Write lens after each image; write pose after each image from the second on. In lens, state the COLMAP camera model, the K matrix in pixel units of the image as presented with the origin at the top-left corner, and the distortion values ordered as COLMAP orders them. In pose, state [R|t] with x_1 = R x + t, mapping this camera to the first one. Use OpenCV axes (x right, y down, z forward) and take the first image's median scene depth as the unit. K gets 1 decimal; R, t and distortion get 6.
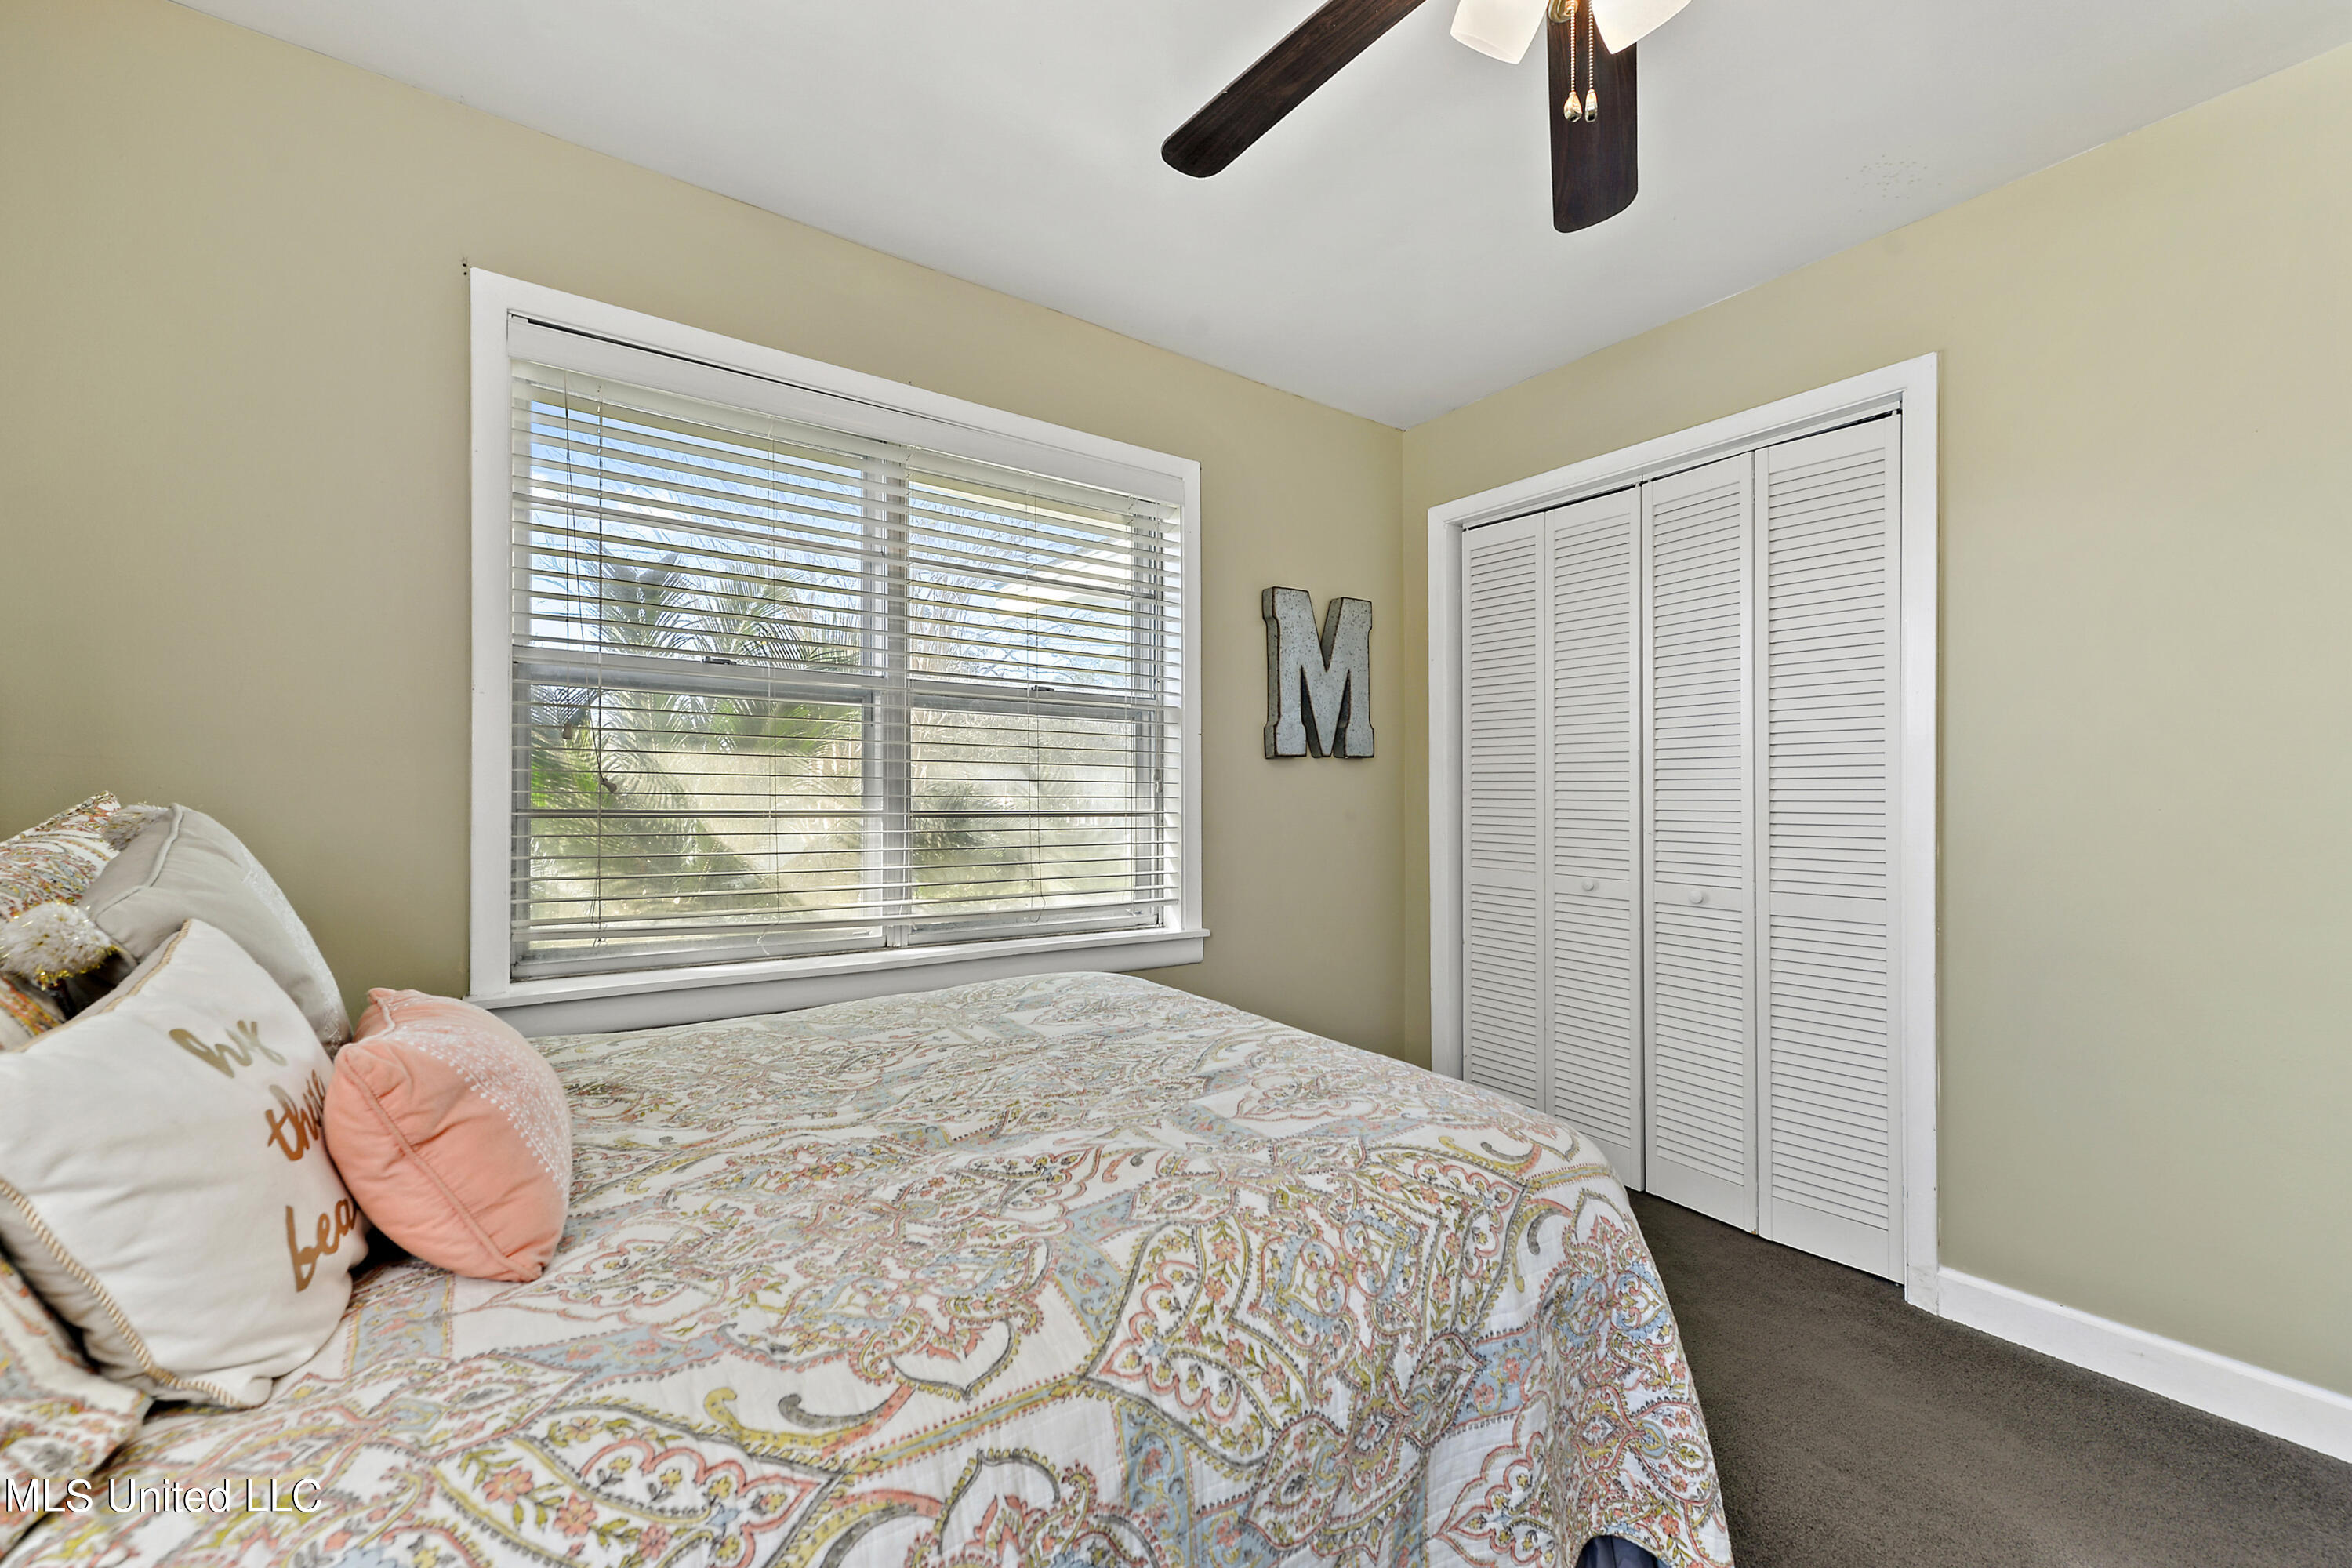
lens RADIAL K [[958.1, 0, 1176.0], [0, 958.1, 784.0], [0, 0, 1]] dist [0.000248, -0.000097]
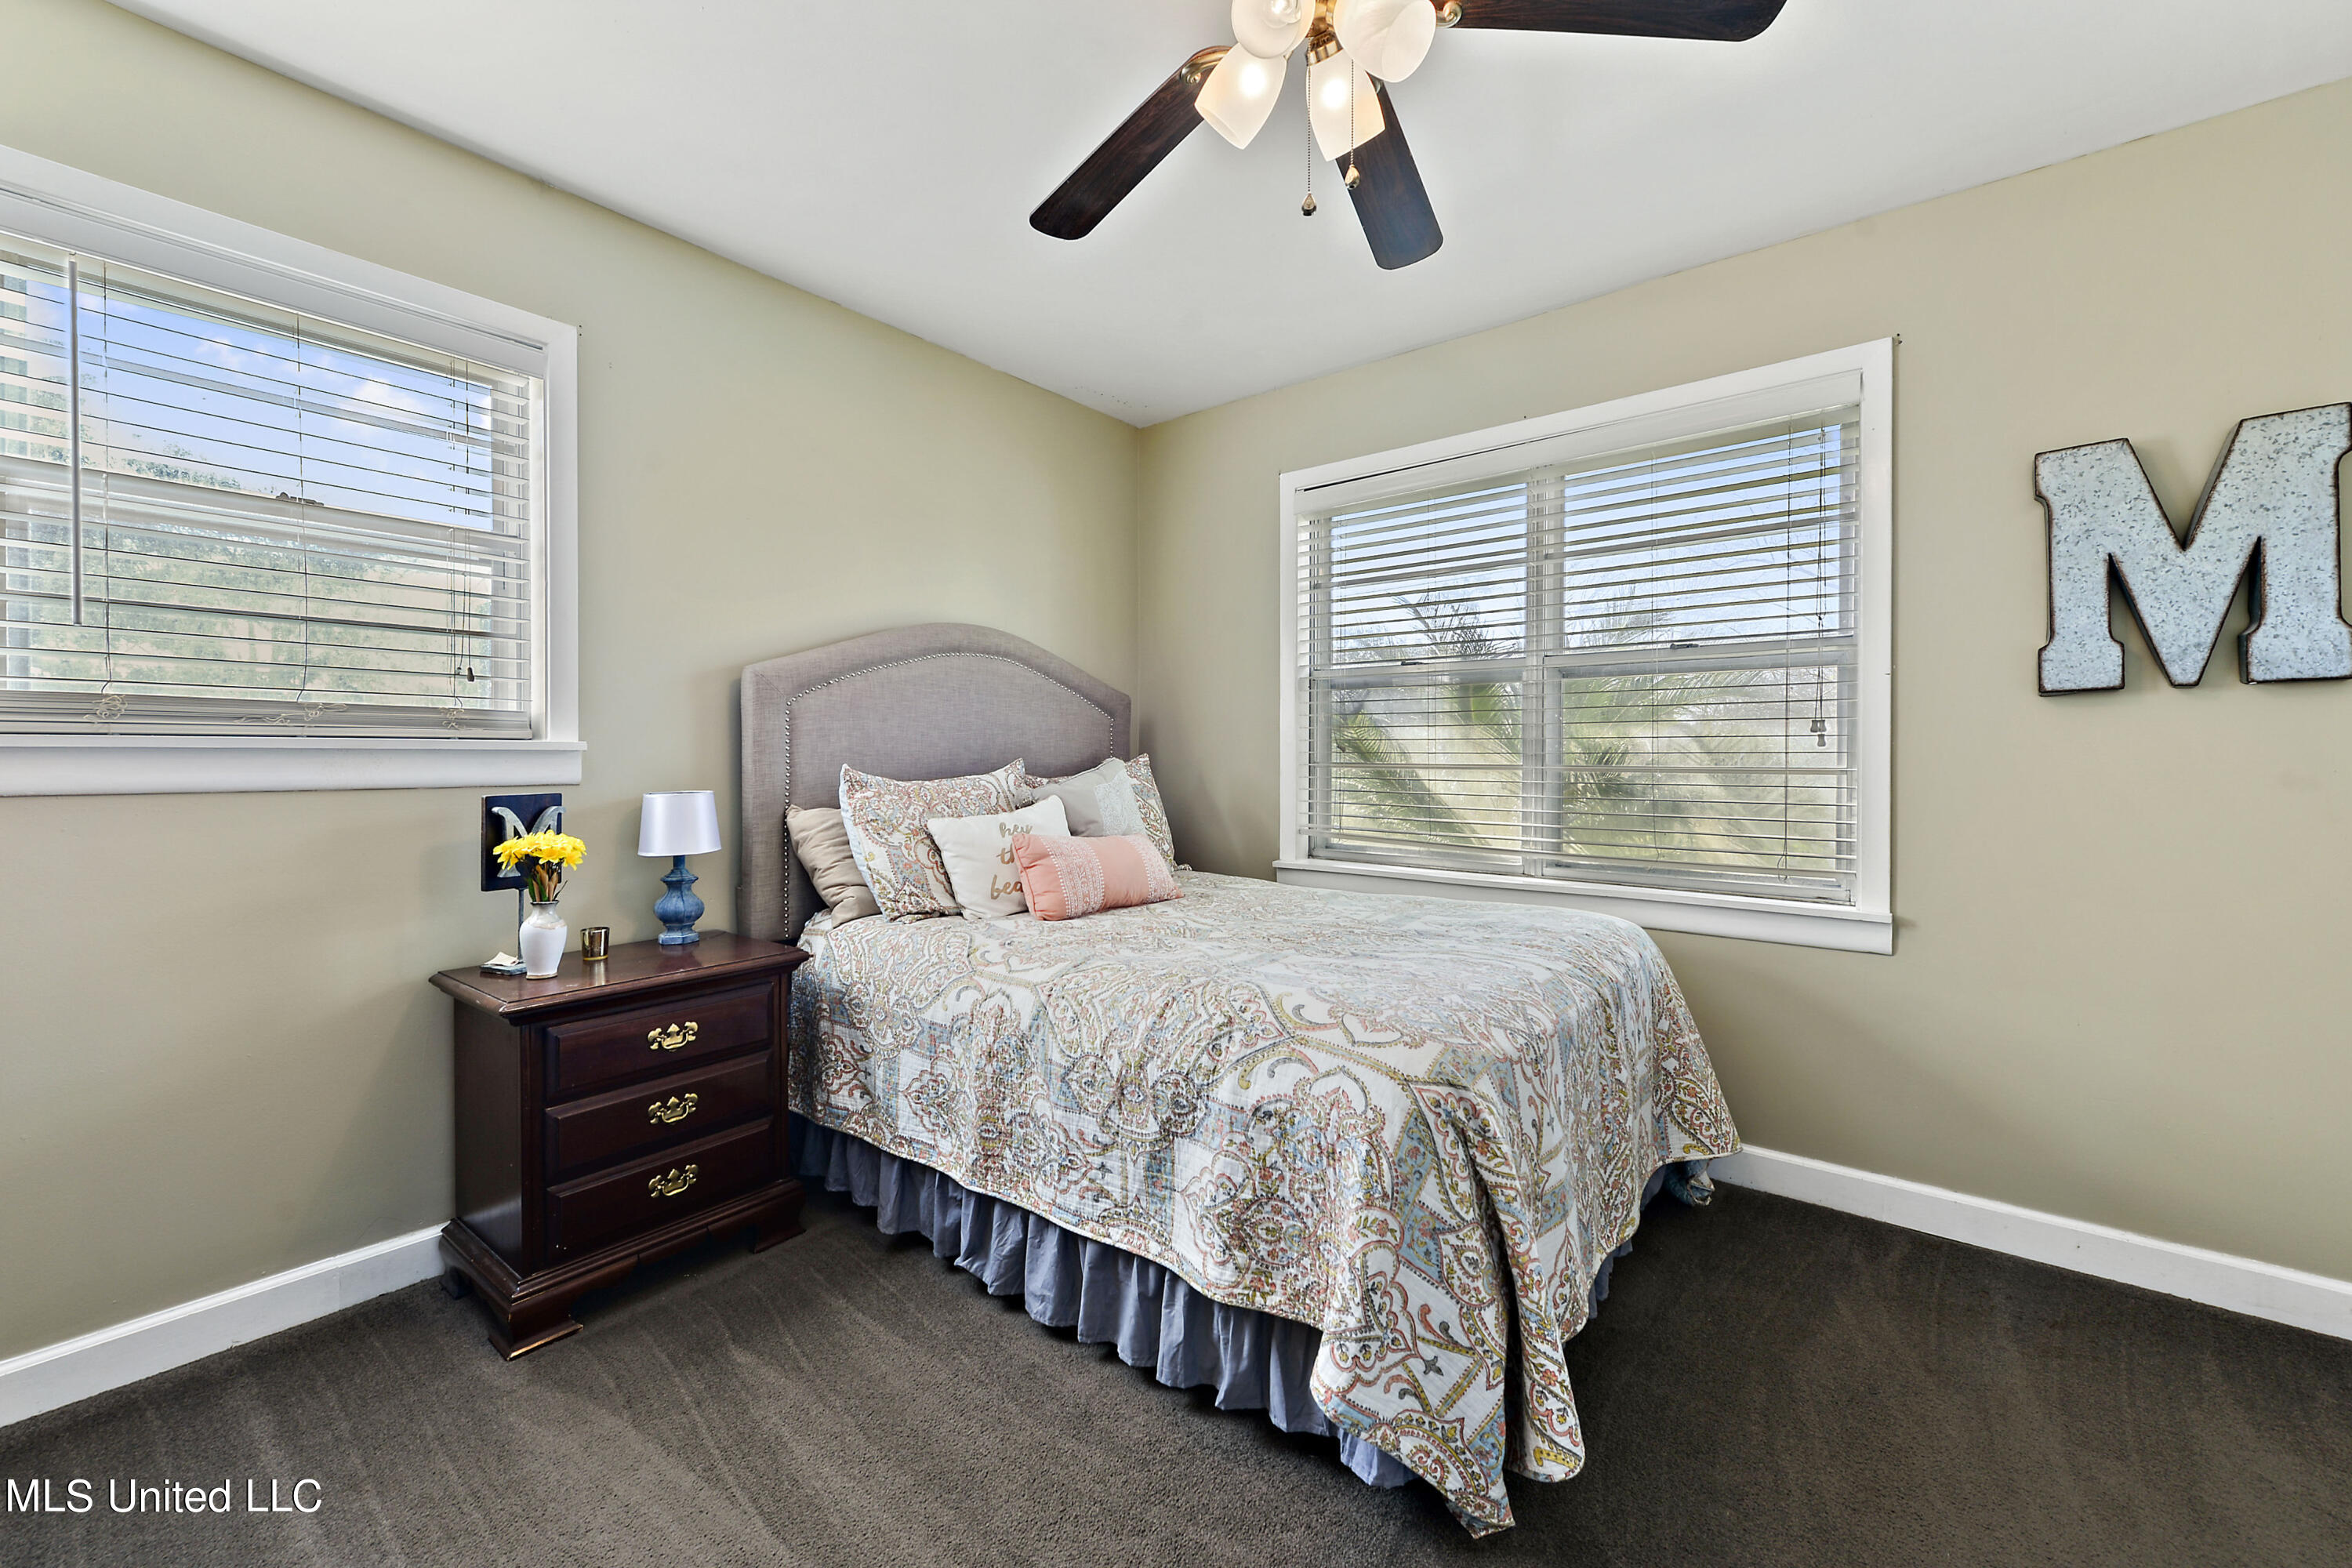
lens RADIAL K [[930.2, 0, 1166.0], [0, 930.2, 765.2], [0, 0, 1]] dist [0.003564, -0.000109]
pose [[0.242875, 0.001724, -0.970056, 0.878389], [0.016310, 0.999850, 0.005860, 0.015329], [0.969921, -0.017245, 0.242810, 0.285702]]
